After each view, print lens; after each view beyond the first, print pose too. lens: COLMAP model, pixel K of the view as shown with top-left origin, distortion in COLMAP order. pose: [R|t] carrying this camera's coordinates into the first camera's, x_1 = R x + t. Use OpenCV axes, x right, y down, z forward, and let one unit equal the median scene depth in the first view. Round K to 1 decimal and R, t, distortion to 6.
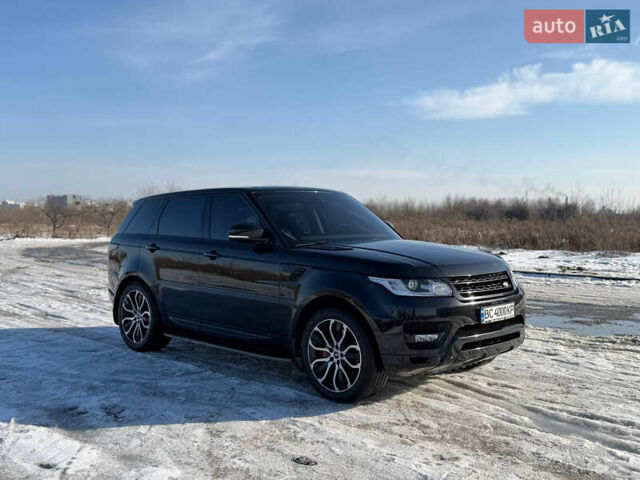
lens RADIAL K [[706.8, 0, 315.9], [0, 706.8, 240.1], [0, 0, 1]] dist [0.071217, -0.038925]
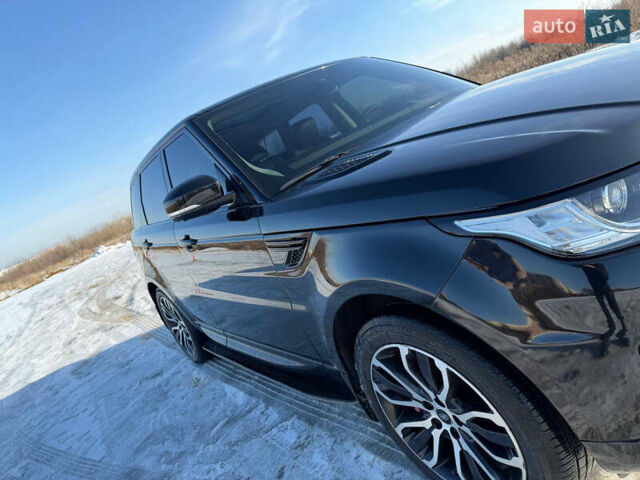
lens RADIAL K [[453.1, 0, 320.7], [0, 453.1, 241.8], [0, 0, 1]] dist [0.060203, -0.092628]
pose [[0.907071, -0.351612, -0.231499, 0.059190], [0.392725, 0.904822, 0.164509, 0.000729], [0.151622, -0.240136, 0.958825, 0.743434]]
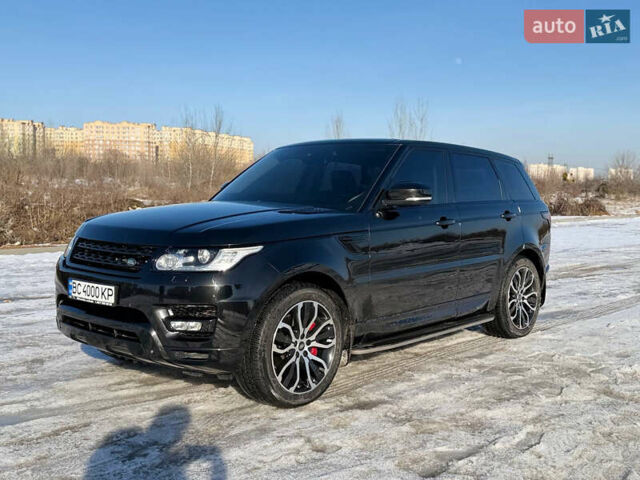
lens RADIAL K [[705.8, 0, 321.4], [0, 705.8, 246.2], [0, 0, 1]] dist [0.095254, -0.144799]
pose [[0.037051, 0.079374, -0.996156, 1.013988], [-0.051263, 0.995679, 0.077429, -0.019520], [0.997998, 0.048197, 0.040960, 1.196661]]
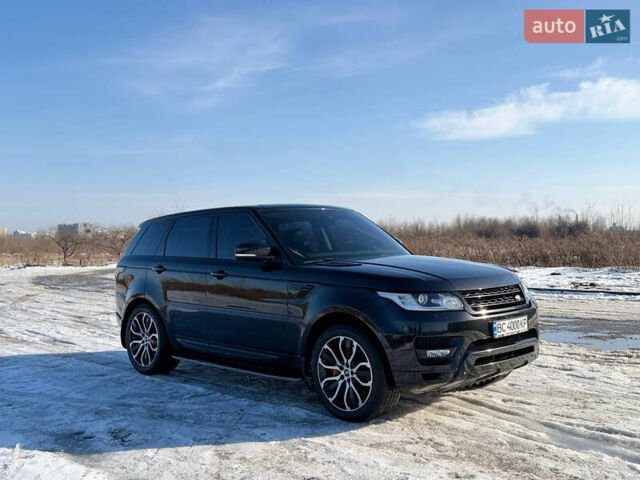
lens RADIAL K [[705.8, 0, 321.4], [0, 705.8, 246.2], [0, 0, 1]] dist [0.095254, -0.144799]
pose [[0.999754, -0.021105, -0.006888, 0.004224], [0.020932, 0.999483, -0.024390, 0.009662], [0.007400, 0.024239, 0.999679, 0.015509]]
